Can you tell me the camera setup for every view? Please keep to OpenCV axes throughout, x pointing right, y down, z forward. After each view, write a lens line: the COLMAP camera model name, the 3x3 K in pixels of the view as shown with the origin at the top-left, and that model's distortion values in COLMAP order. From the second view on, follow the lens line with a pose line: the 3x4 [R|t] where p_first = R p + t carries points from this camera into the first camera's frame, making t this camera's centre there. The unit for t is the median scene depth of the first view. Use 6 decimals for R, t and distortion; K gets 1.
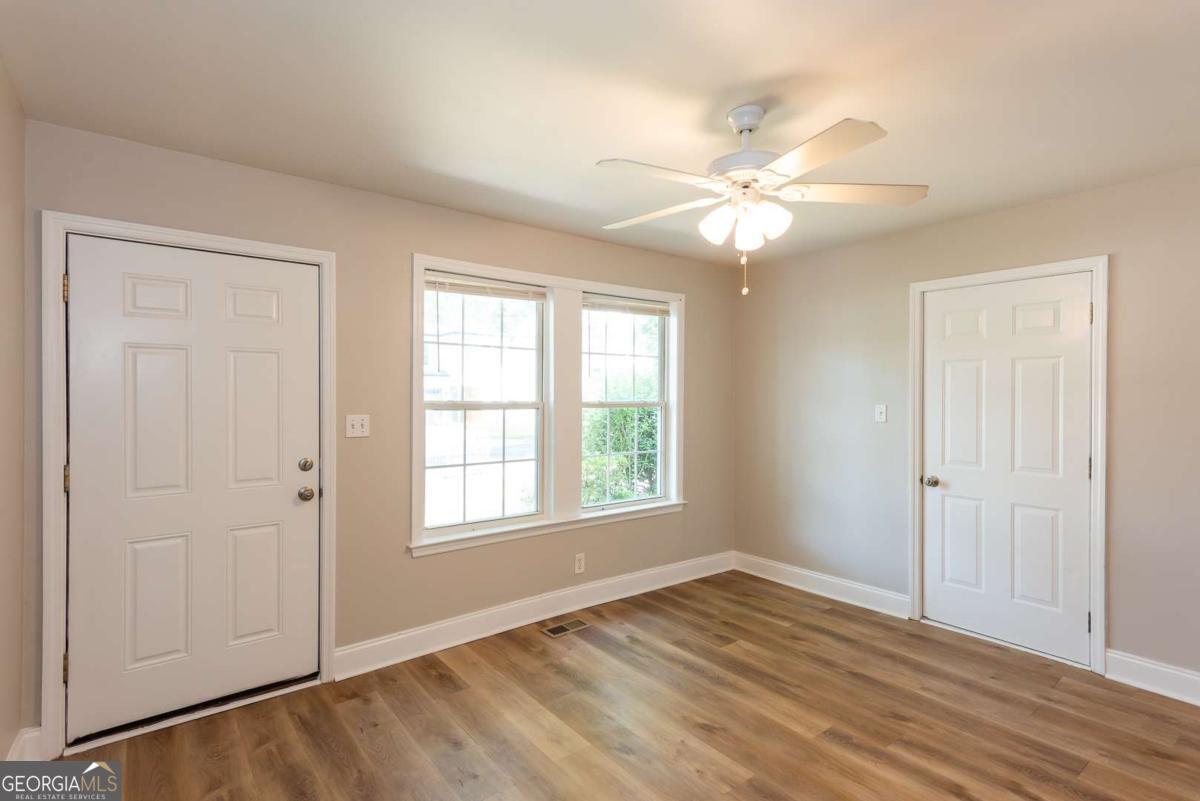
lens RADIAL K [[587.4, 0, 600.0], [0, 587.4, 400.5], [0, 0, 1]] dist [0.016476, 0.000263]
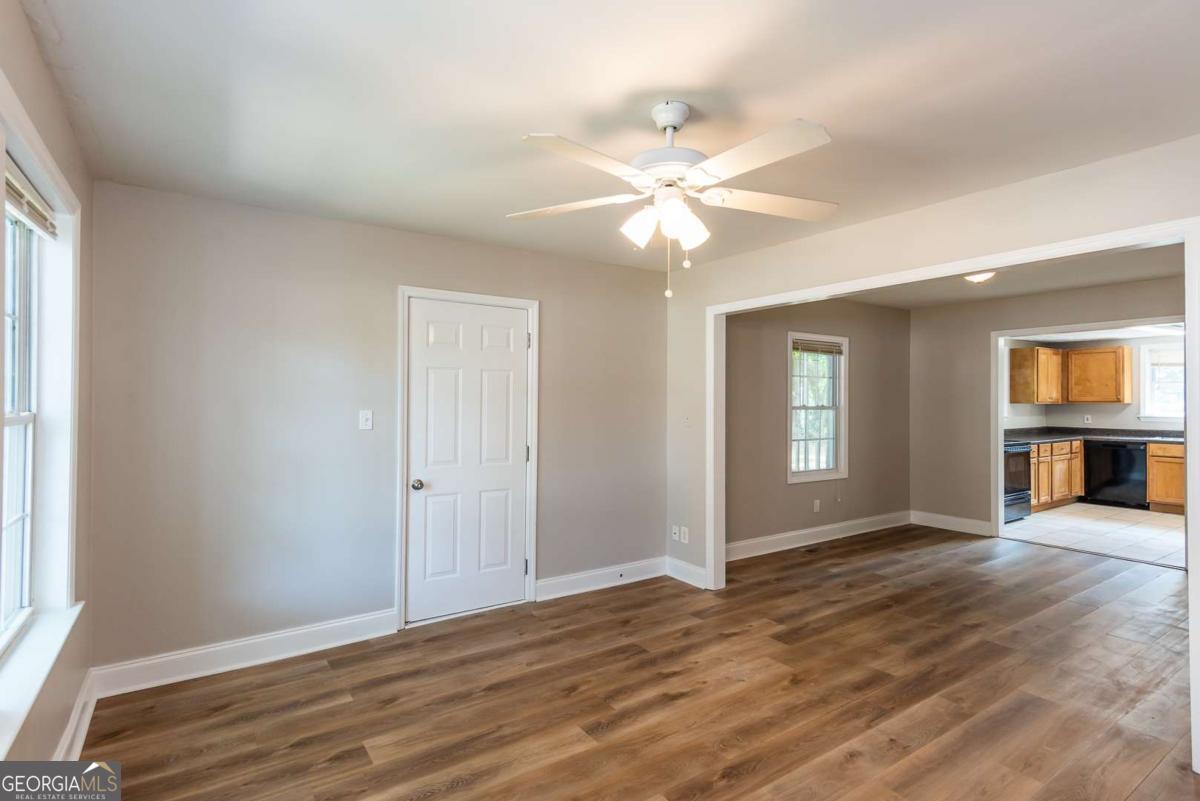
lens RADIAL K [[594.4, 0, 587.3], [0, 594.4, 398.0], [0, 0, 1]] dist [0.019539, 0.001044]
pose [[0.080048, 0.002048, 0.996789, -0.494245], [0.006995, 0.999972, -0.002616, -0.008348], [-0.996766, 0.007182, 0.080031, 0.705597]]
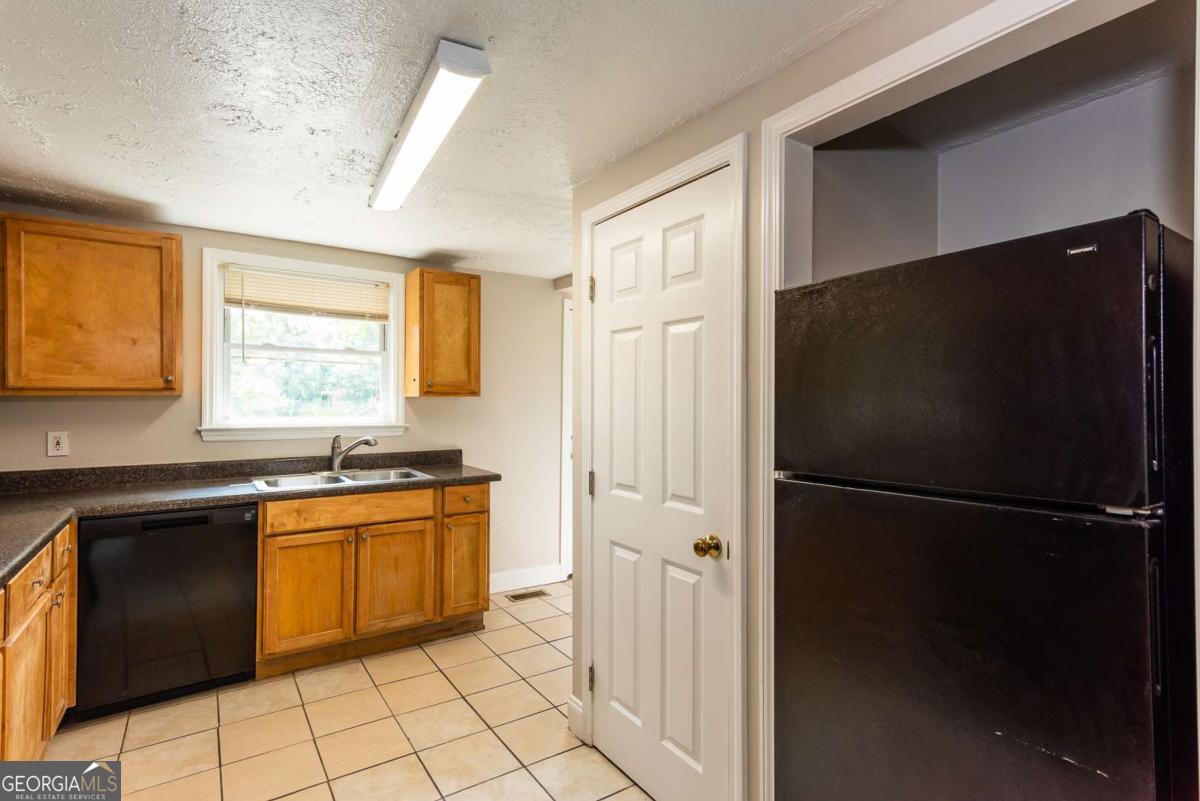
lens RADIAL K [[583.8, 0, 600.0], [0, 583.8, 400.5], [0, 0, 1]] dist [0.020933, 0.000054]
pose [[-0.998239, -0.006126, 0.059001, 1.392516], [-0.005648, 0.999950, 0.008264, 0.017682], [-0.059049, 0.007917, -0.998224, -0.402275]]
